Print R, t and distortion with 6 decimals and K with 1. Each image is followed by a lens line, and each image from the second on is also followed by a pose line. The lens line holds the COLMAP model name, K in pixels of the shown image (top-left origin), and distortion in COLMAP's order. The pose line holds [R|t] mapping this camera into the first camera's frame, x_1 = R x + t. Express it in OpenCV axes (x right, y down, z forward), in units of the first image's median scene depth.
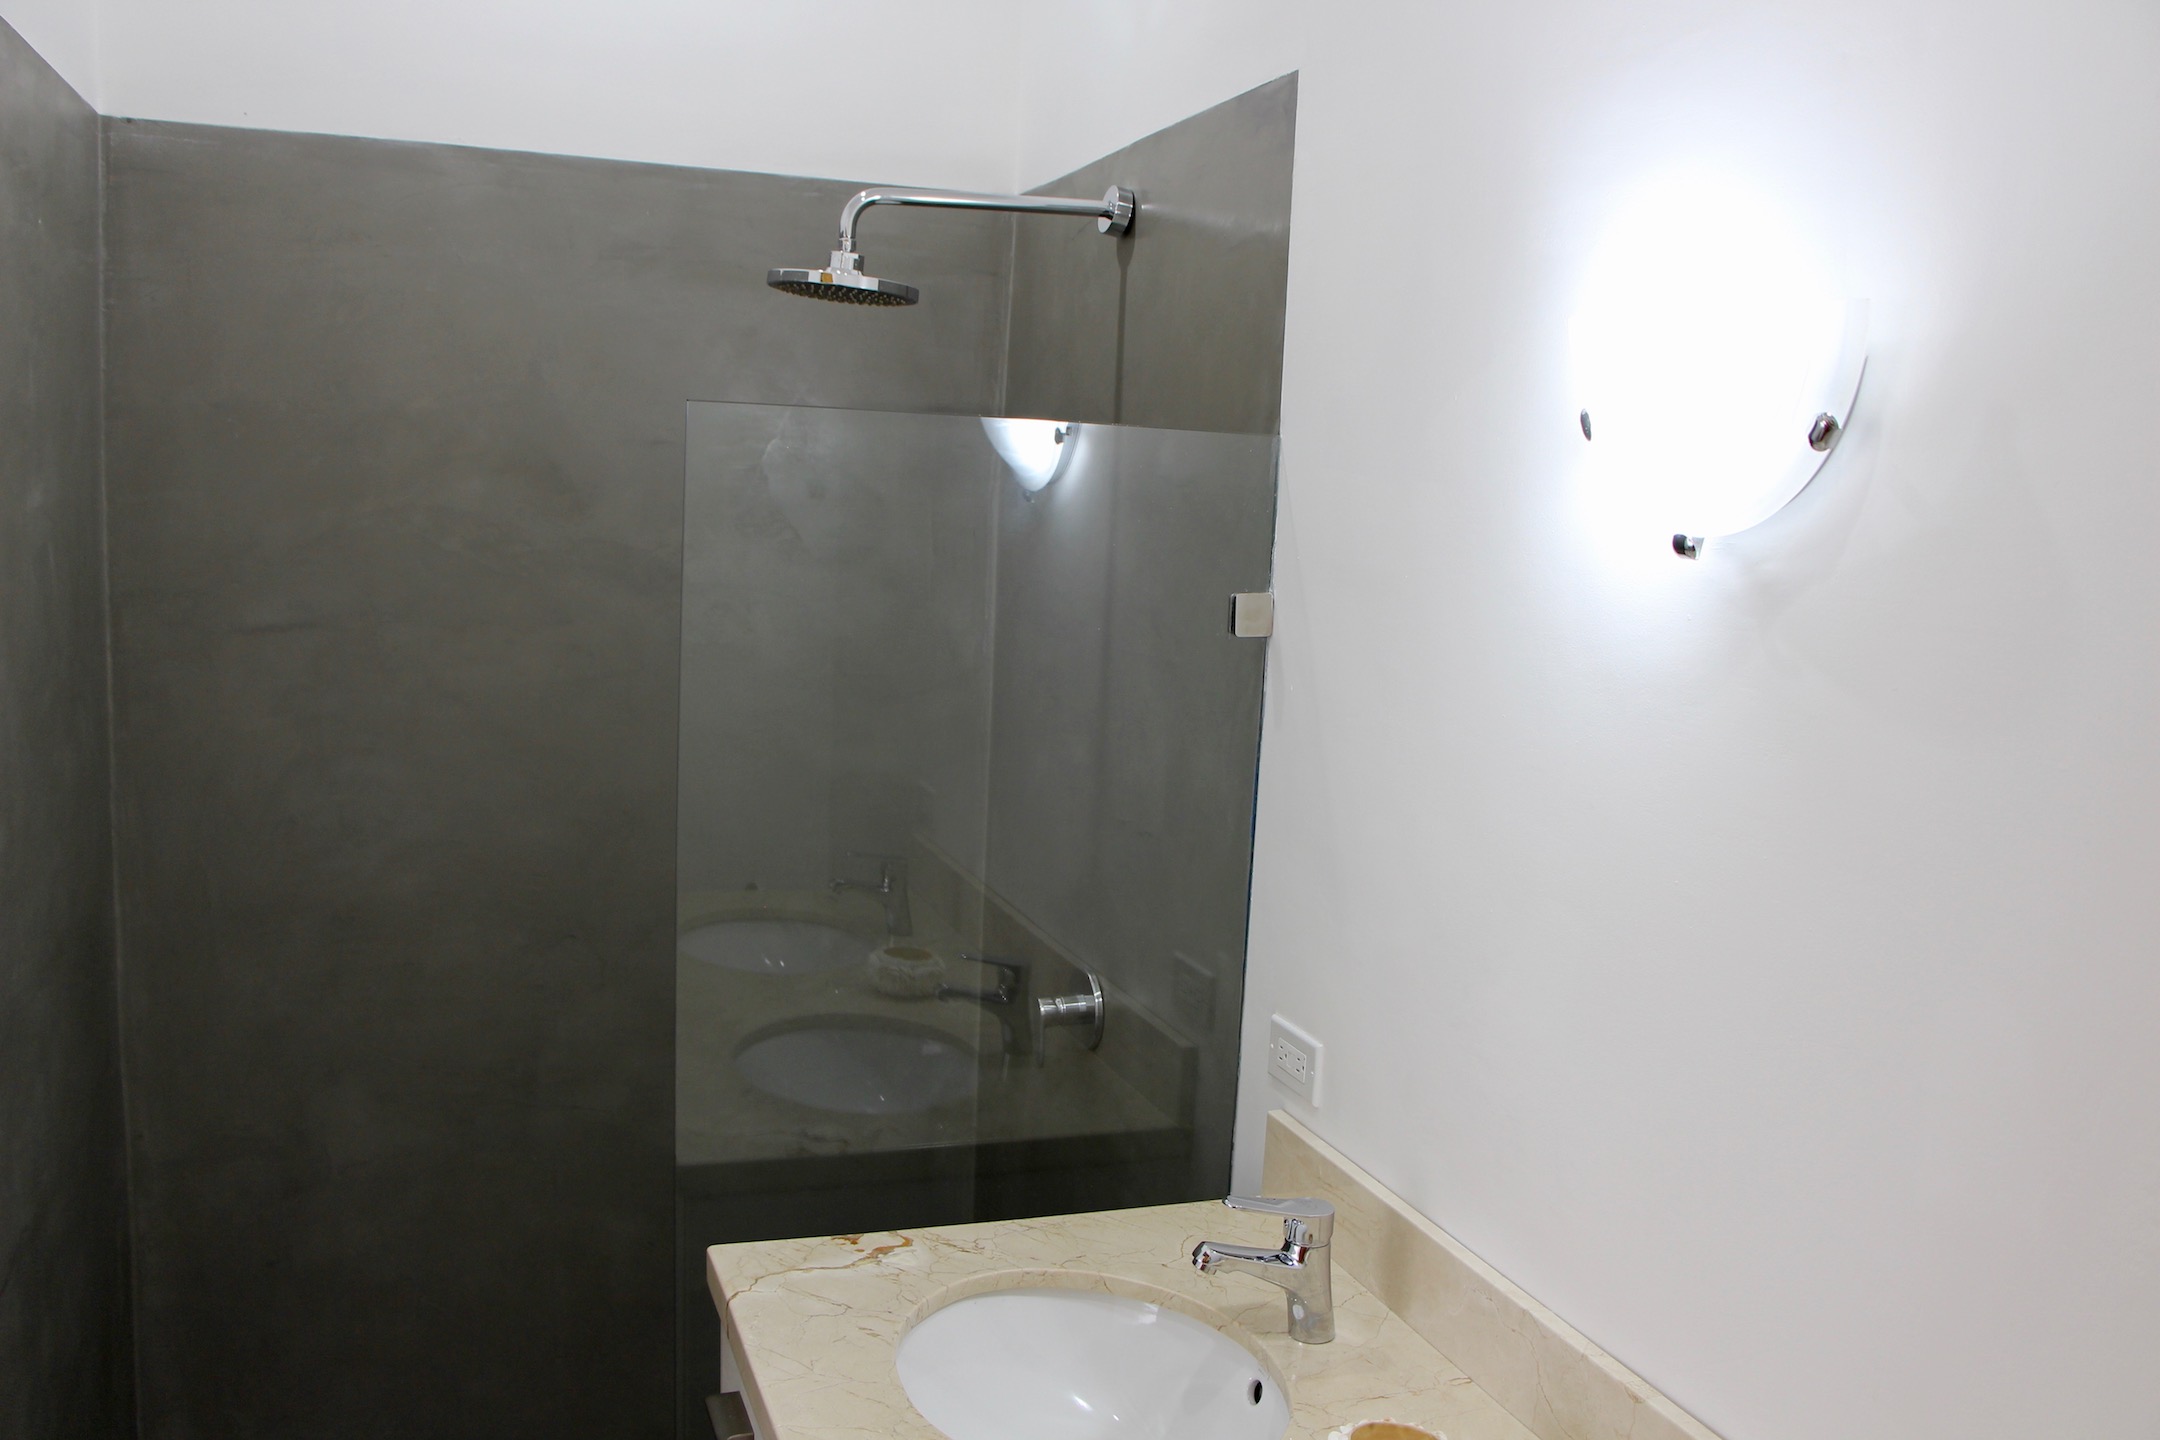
lens RADIAL K [[1788.9, 0, 1070.4], [0, 1788.9, 723.5], [0, 0, 1]] dist [-0.183371, 0.161586]
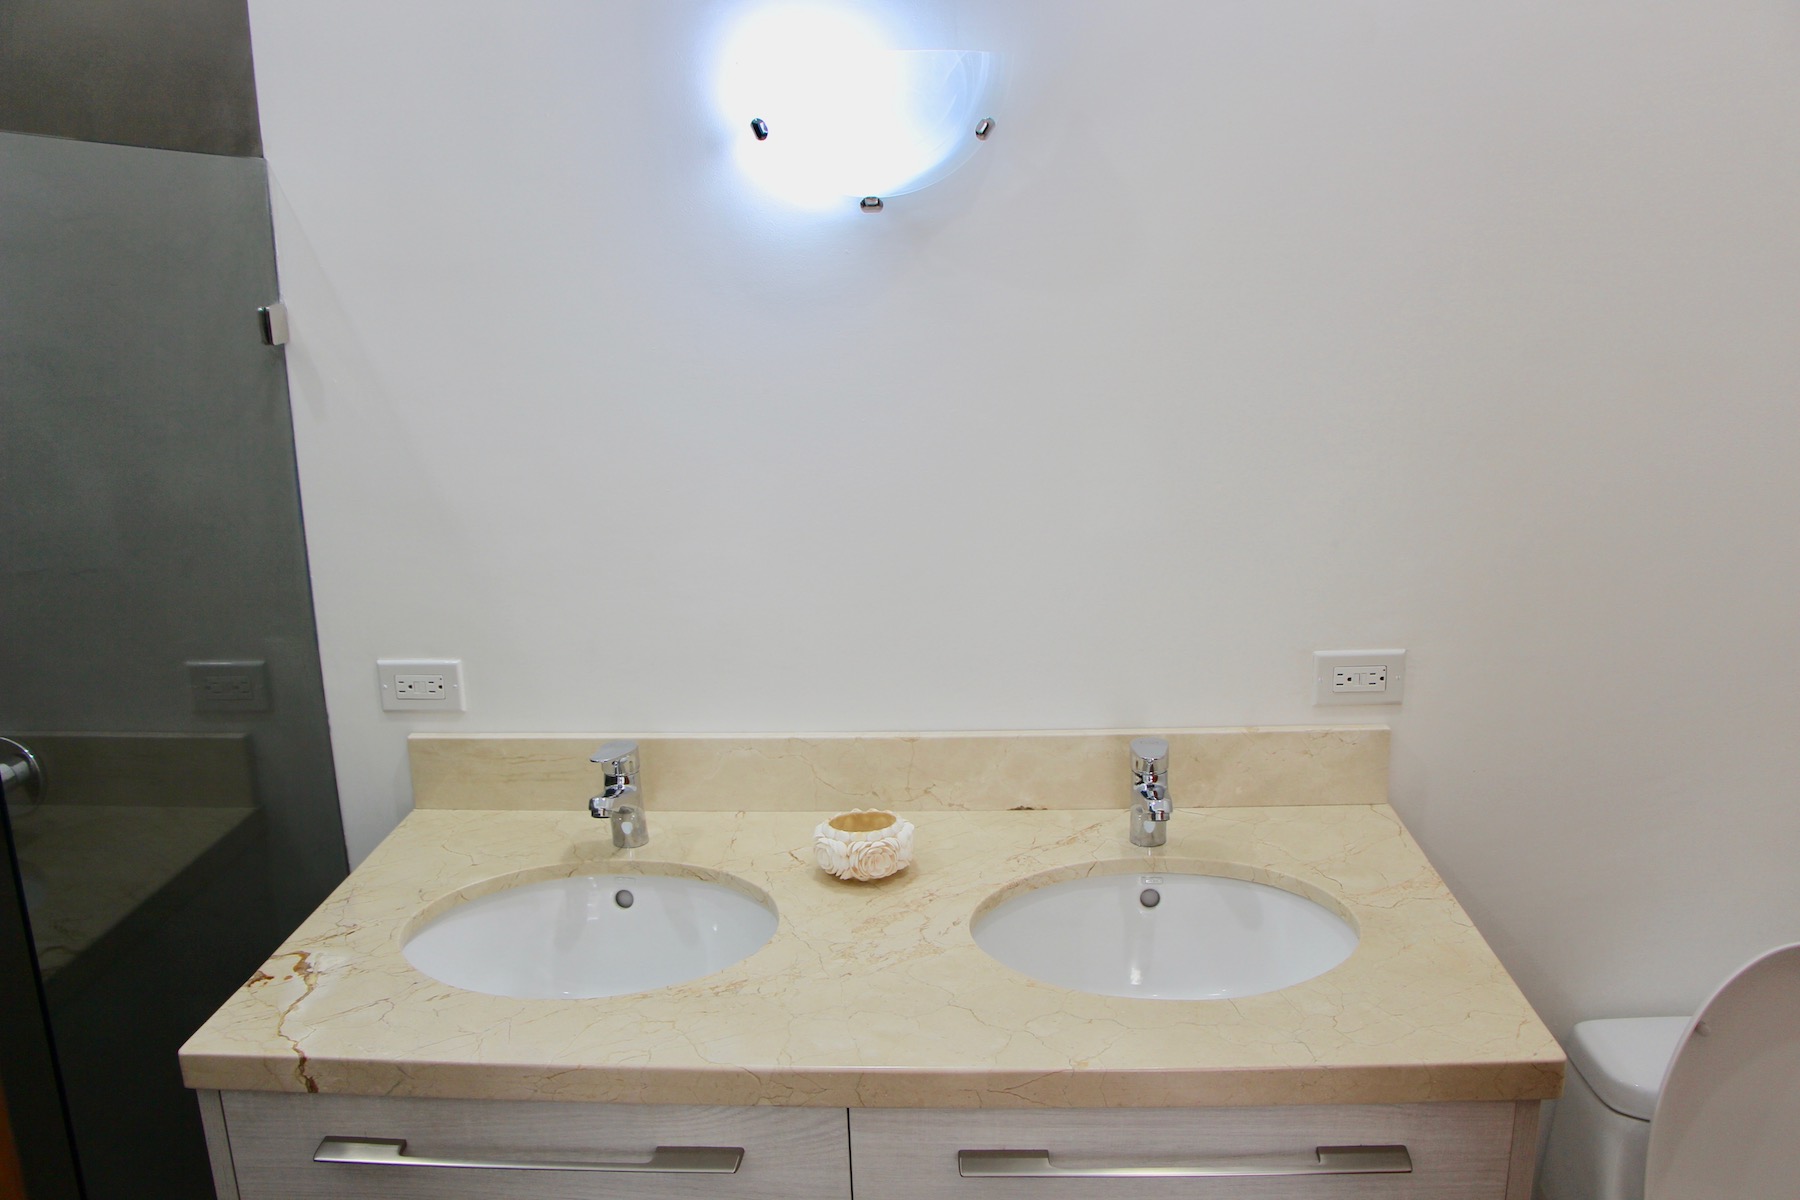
lens RADIAL K [[1490.8, 0, 892.0], [0, 1490.8, 602.9], [0, 0, 1]] dist [-0.183371, 0.161586]
pose [[0.382155, -0.273593, 0.882669, -0.661793], [0.165939, 0.959959, 0.225706, -0.037641], [-0.909077, 0.060215, 0.412253, 0.327689]]
